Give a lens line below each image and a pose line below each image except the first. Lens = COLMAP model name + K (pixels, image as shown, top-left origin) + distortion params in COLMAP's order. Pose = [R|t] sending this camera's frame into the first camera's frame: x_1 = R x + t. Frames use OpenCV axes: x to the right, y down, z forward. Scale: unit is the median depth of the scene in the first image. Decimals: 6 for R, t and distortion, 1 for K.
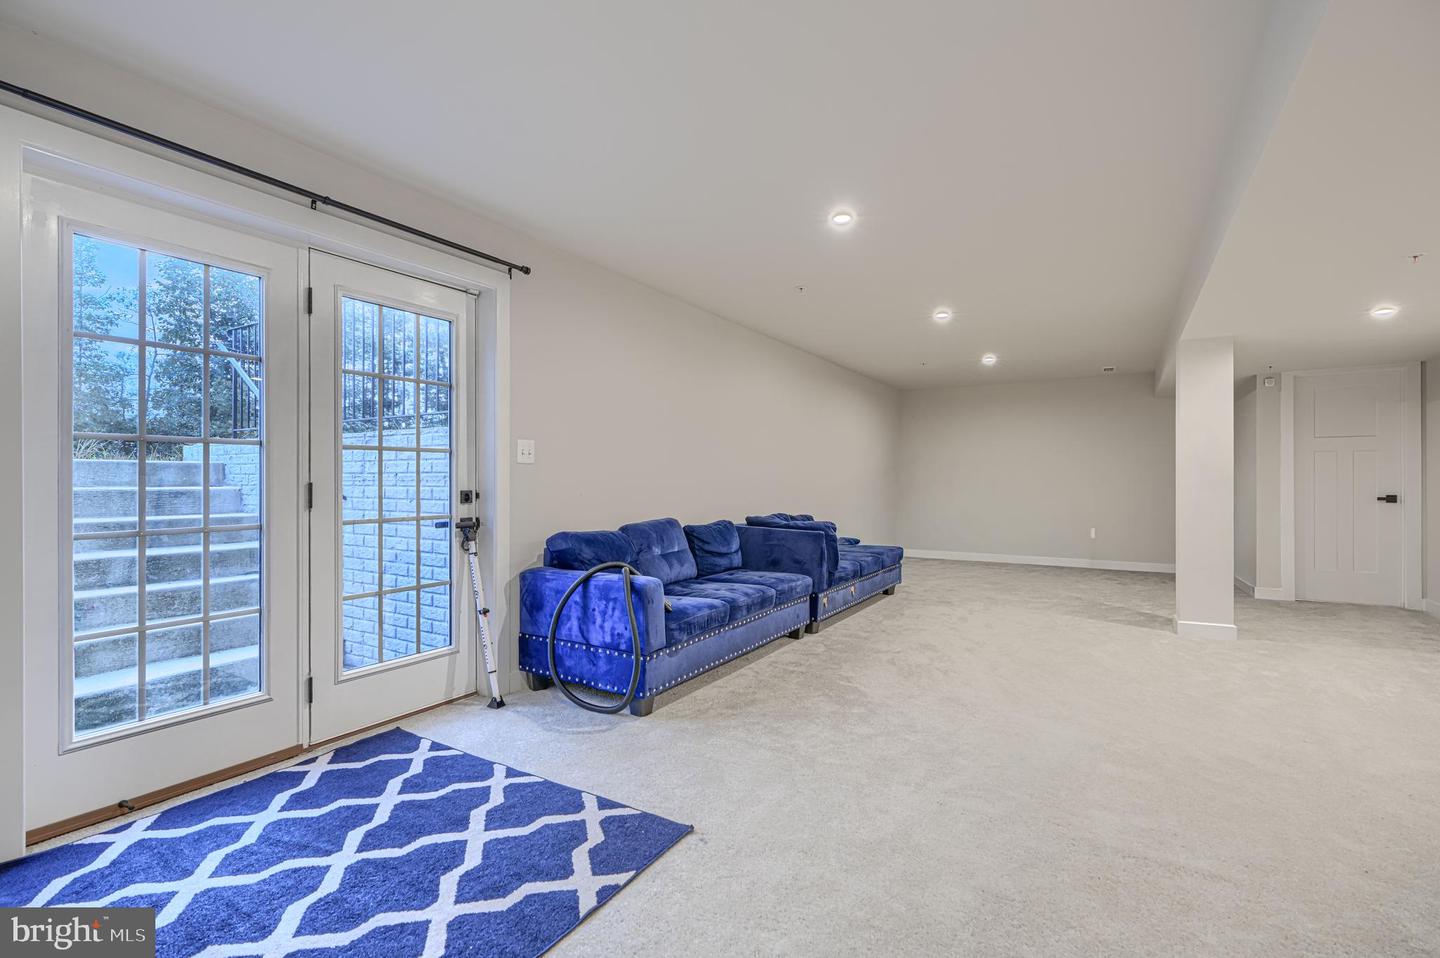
lens RADIAL K [[655.7, 0, 719.6], [0, 655.7, 479.1], [0, 0, 1]] dist [0.001343, -0.000972]
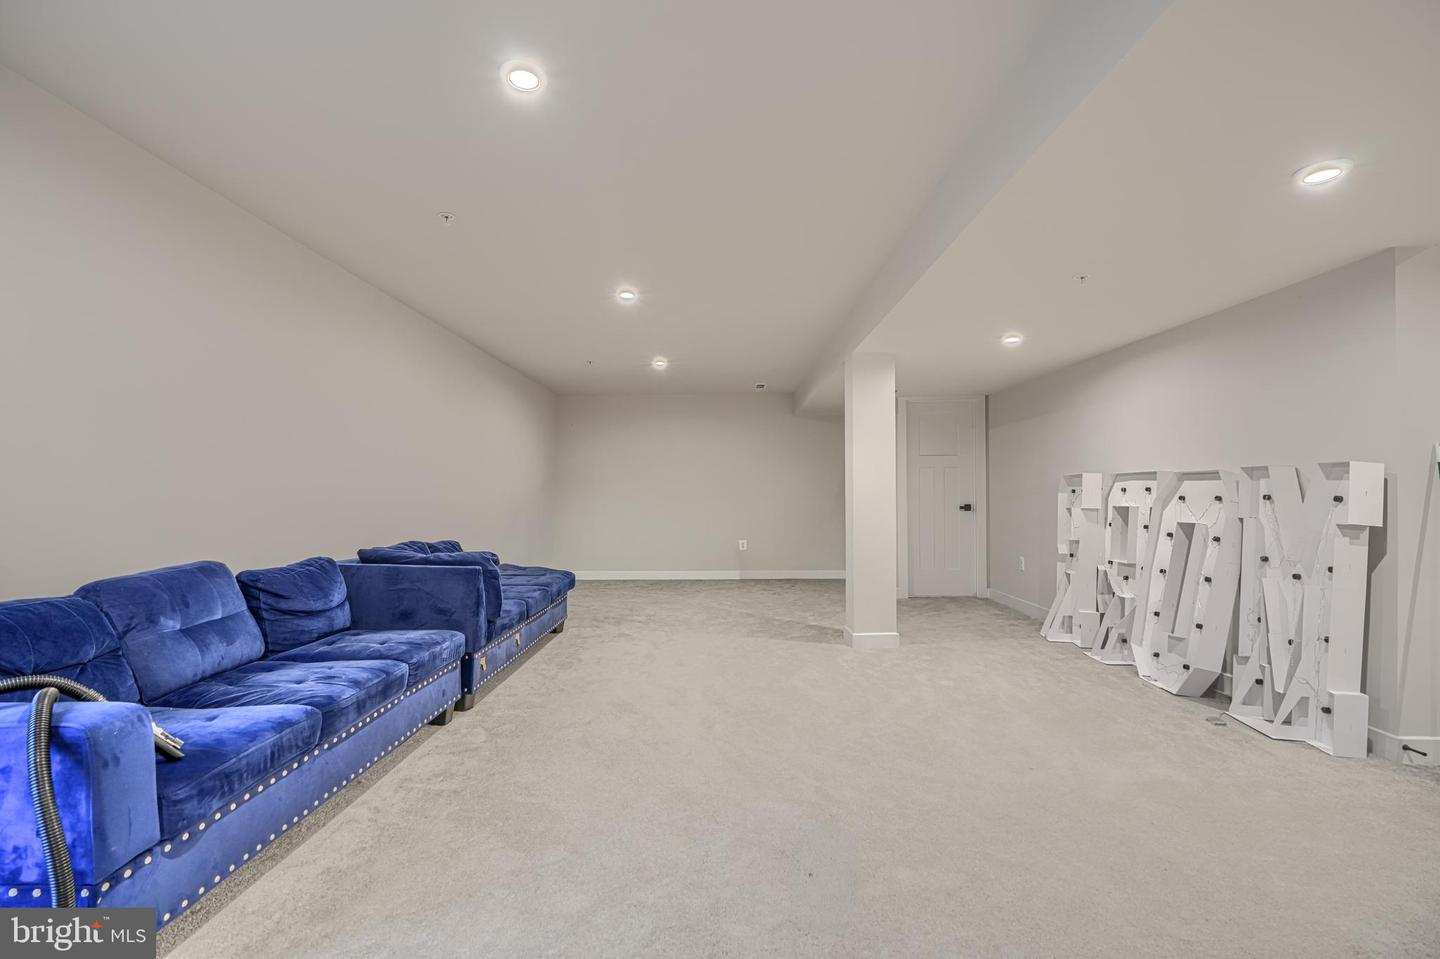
lens RADIAL K [[655.7, 0, 722.2], [0, 655.7, 494.2], [0, 0, 1]] dist [0.001343, -0.000972]
pose [[0.858130, -0.005368, 0.513404, 0.018043], [0.005092, 0.999985, 0.001945, 0.000964], [-0.513407, 0.000946, 0.858145, 0.262801]]
